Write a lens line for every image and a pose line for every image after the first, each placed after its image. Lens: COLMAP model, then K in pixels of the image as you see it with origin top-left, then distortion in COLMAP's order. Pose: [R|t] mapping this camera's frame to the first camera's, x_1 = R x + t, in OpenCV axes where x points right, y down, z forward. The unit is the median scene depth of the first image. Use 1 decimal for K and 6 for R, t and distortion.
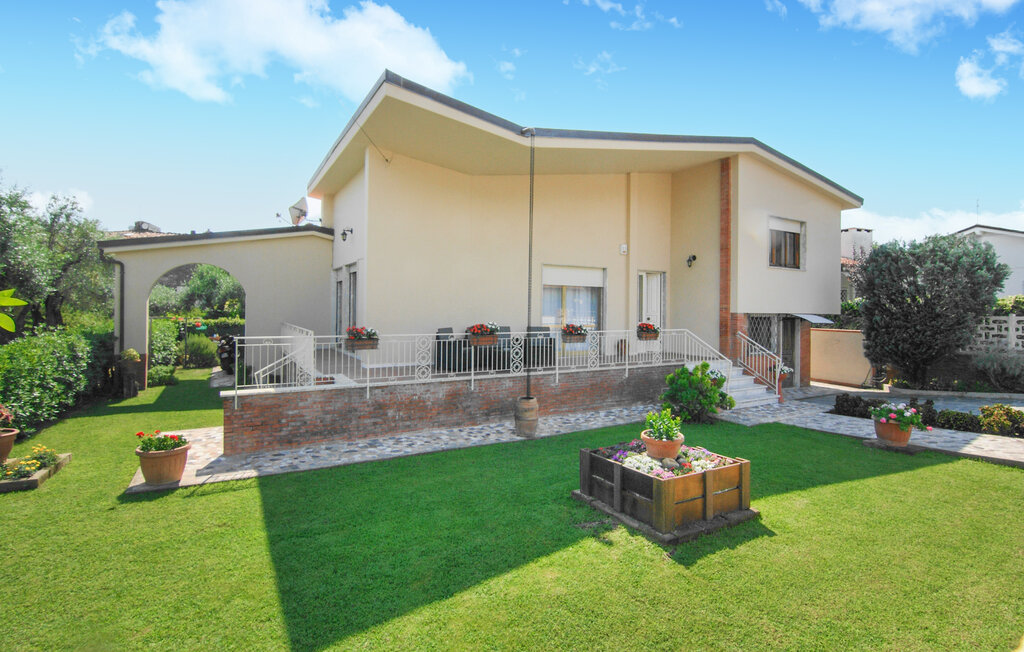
lens RADIAL K [[522.2, 0, 512.0], [0, 522.2, 326.0], [0, 0, 1]] dist [-0.019107, -0.000170]
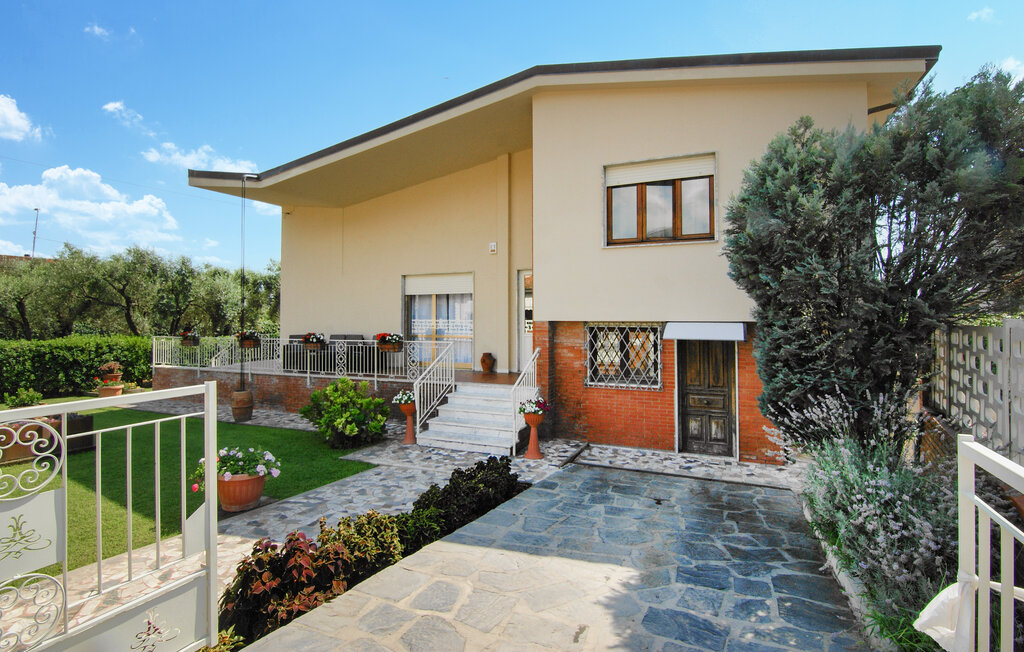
lens RADIAL K [[522.2, 0, 512.0], [0, 522.2, 326.0], [0, 0, 1]] dist [-0.019107, -0.000170]
pose [[0.552747, 0.001290, -0.833348, 1.059261], [-0.012944, 0.999891, -0.007038, -0.013302], [0.833249, 0.014677, 0.552704, 0.628604]]
